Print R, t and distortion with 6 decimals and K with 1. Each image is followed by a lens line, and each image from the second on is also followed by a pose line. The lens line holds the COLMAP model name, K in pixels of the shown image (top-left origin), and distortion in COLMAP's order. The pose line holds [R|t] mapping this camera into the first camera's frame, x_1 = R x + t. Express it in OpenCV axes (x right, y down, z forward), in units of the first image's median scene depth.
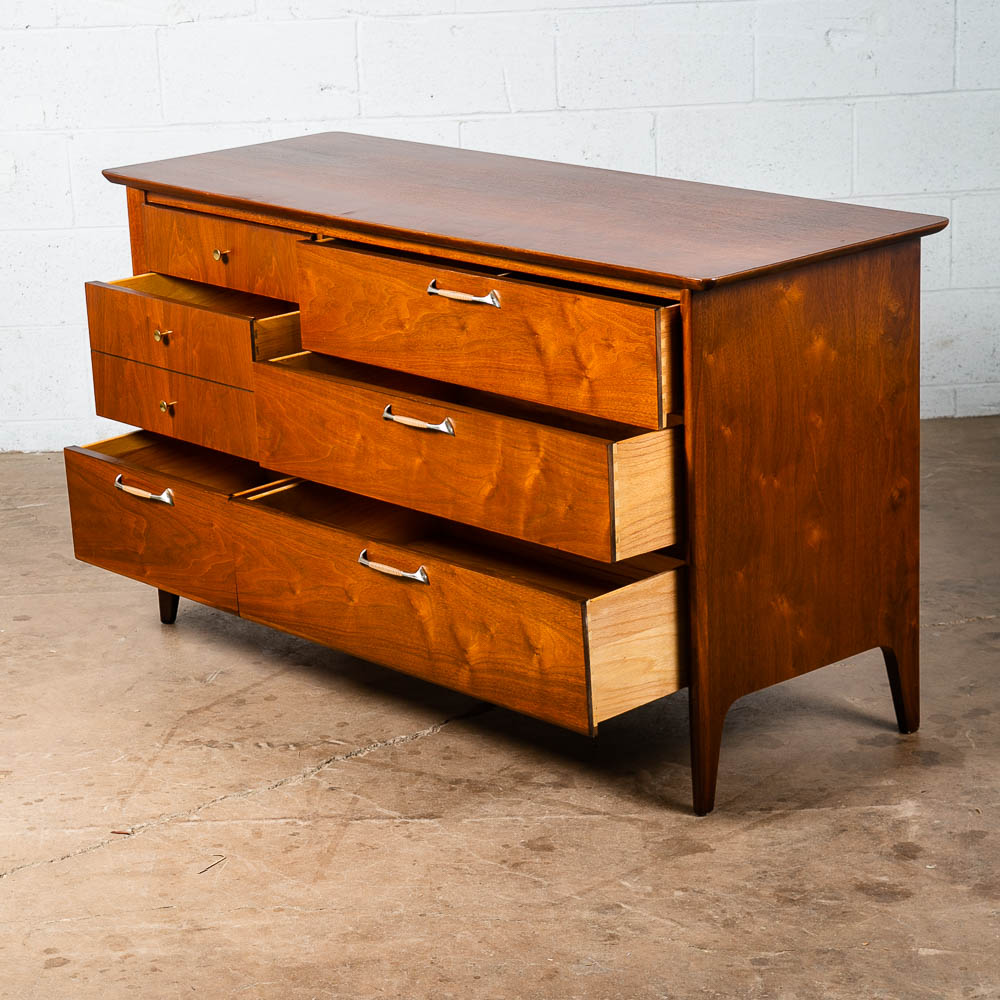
lens RADIAL K [[2913.0, 0, 497.4], [0, 2913.0, 559.1], [0, 0, 1]] dist [0.316636, 0.000000]
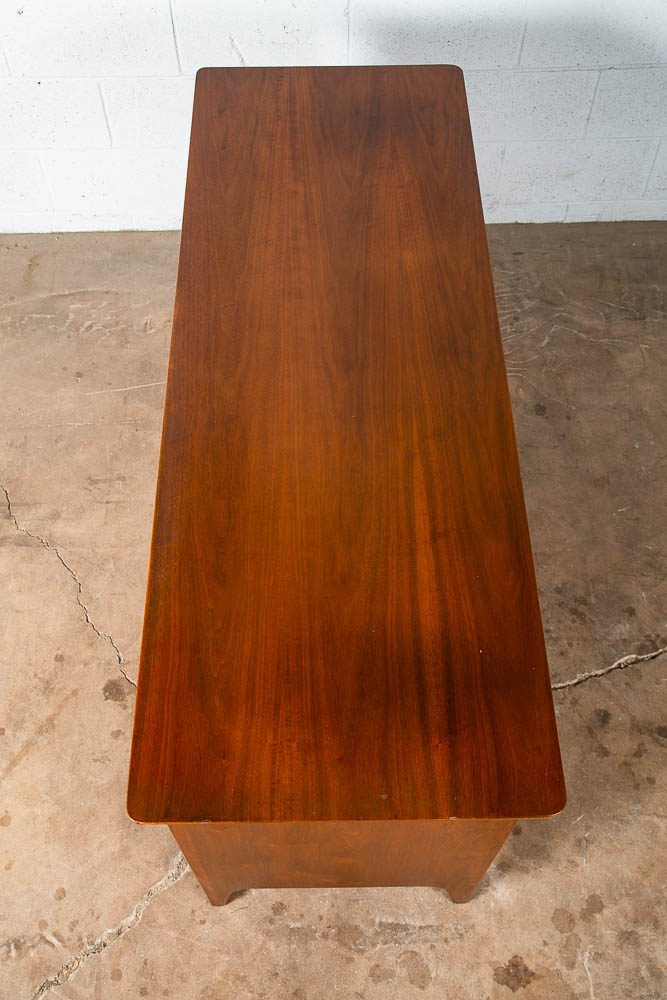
lens RADIAL K [[960.1, 0, 327.6], [0, 960.1, 496.2], [0, 0, 1]] dist [0.032846, 0.000000]
pose [[0.999070, -0.004516, 0.042875, 0.041536], [-0.024477, 0.759242, 0.650349, -0.344312], [-0.035489, -0.650793, 0.758425, 0.855976]]
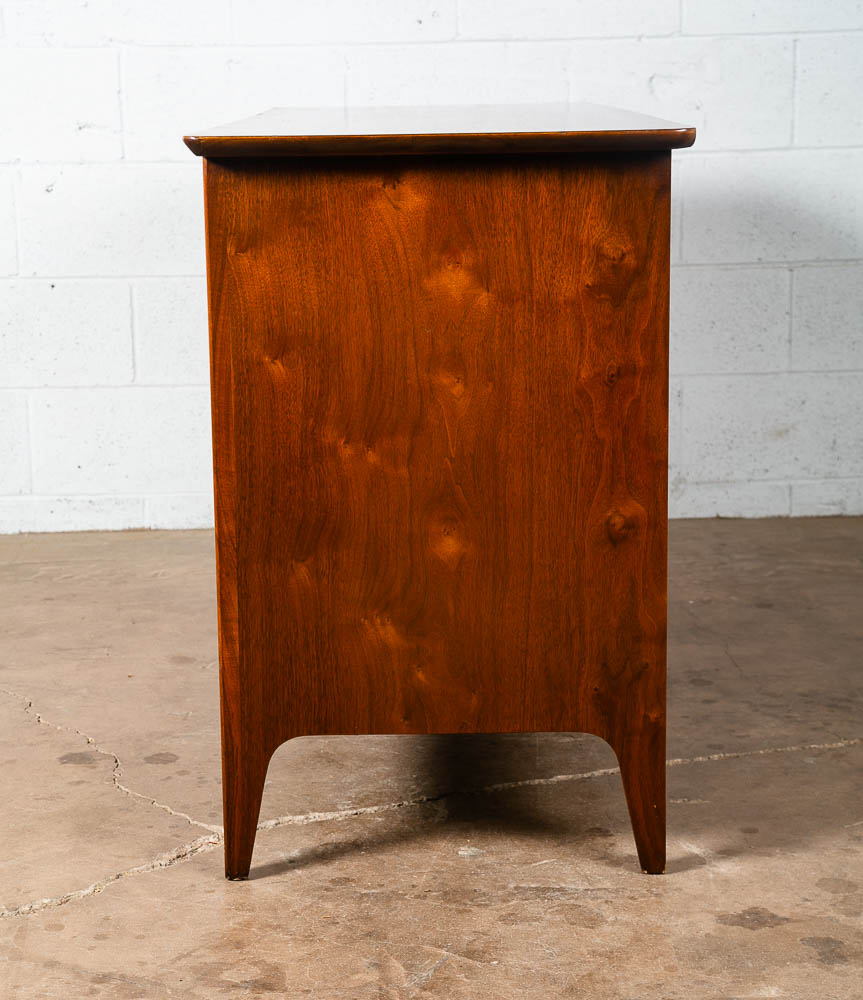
lens RADIAL K [[2128.9, 0, 422.4], [0, 2128.9, 498.5], [0, 0, 1]] dist [0.243657, 0.000000]
pose [[0.999629, 0.018572, 0.019927, 0.045234], [-0.016568, 0.995204, -0.096408, 0.015752], [-0.021622, 0.096042, 0.995142, 0.515455]]
